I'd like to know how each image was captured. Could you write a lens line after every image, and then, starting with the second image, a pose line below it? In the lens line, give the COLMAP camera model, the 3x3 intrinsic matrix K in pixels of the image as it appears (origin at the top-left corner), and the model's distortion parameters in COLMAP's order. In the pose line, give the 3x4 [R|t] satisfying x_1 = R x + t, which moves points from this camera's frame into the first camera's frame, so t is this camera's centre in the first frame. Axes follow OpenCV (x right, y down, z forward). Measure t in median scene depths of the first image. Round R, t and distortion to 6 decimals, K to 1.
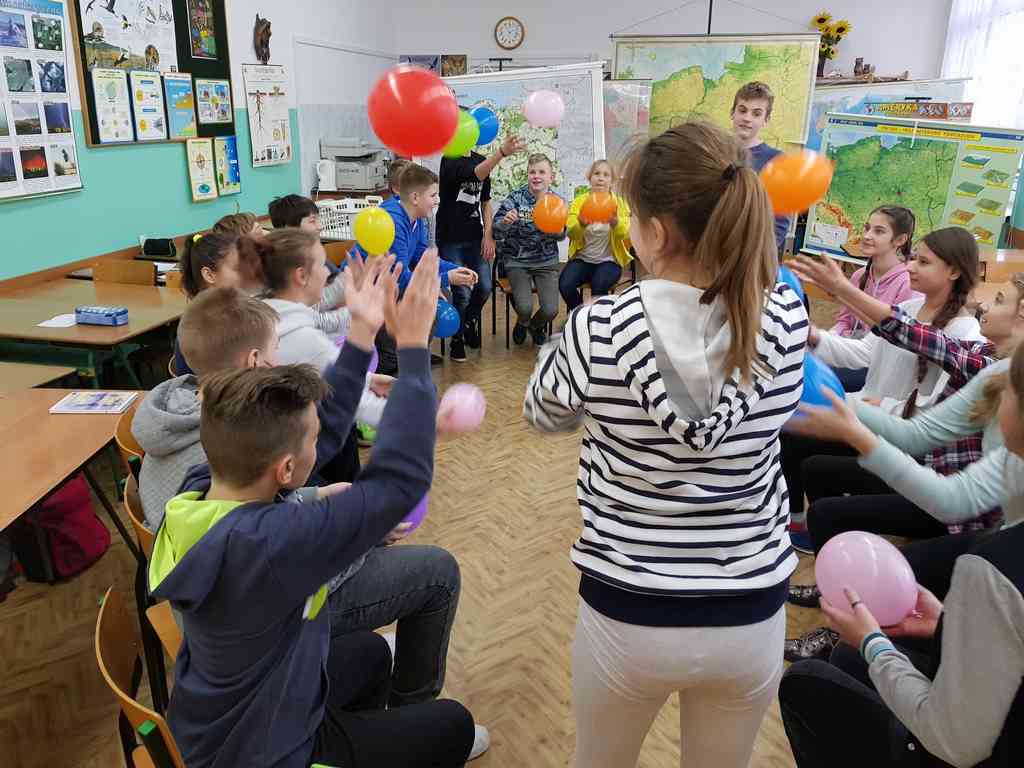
lens RADIAL K [[792.4, 0, 512.9], [0, 792.4, 367.7], [0, 0, 1]] dist [0.054939, -0.085738]
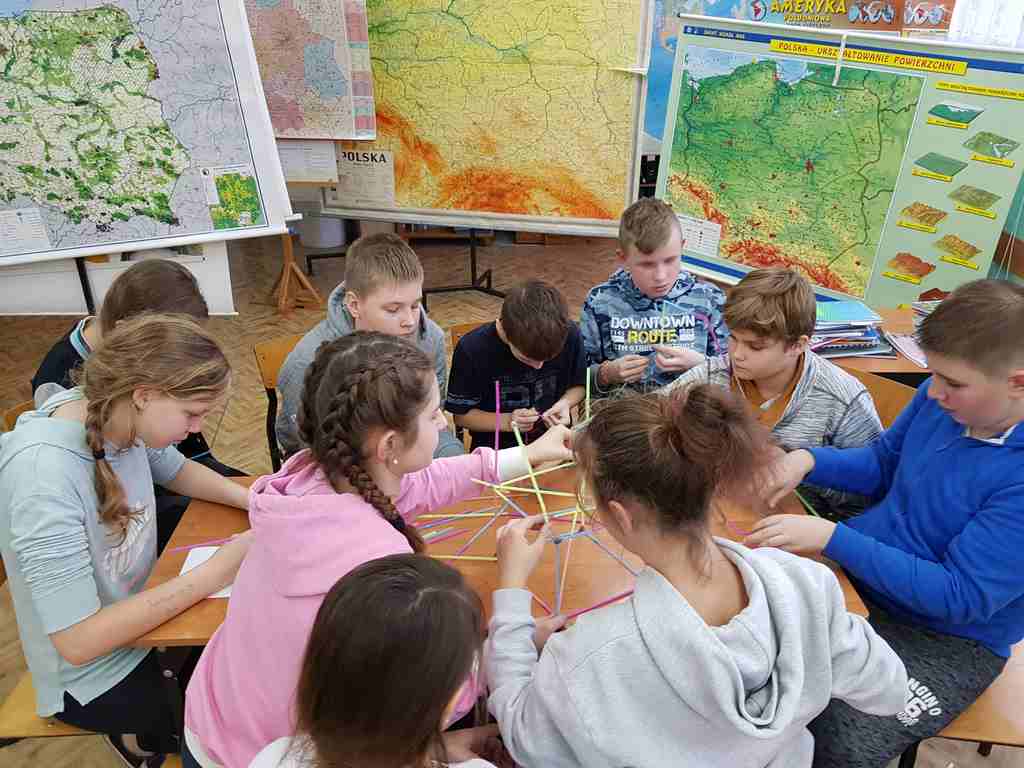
lens RADIAL K [[800.8, 0, 508.8], [0, 800.8, 386.6], [0, 0, 1]] dist [0.043850, -0.062701]
pose [[0.981239, -0.093144, 0.168804, 0.184685], [0.066544, 0.985370, 0.156901, -0.187708], [-0.180949, -0.142724, 0.973081, 0.515439]]
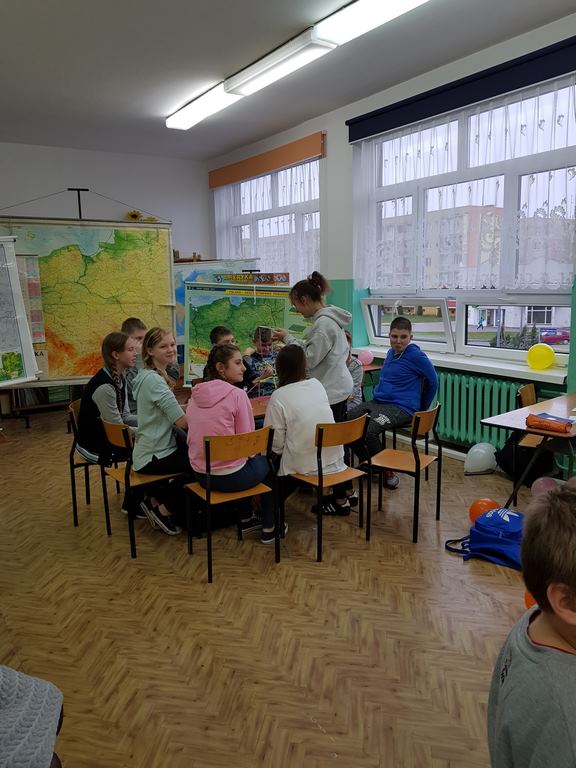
lens RADIAL K [[595.5, 0, 288.0], [0, 595.5, 384.0], [0, 0, 1]] dist [0.099603, -0.173803]
pose [[0.696172, -0.135539, 0.704964, -0.239845], [0.244310, 0.968129, -0.055127, -0.070836], [-0.675024, 0.210608, 0.707098, 0.260818]]
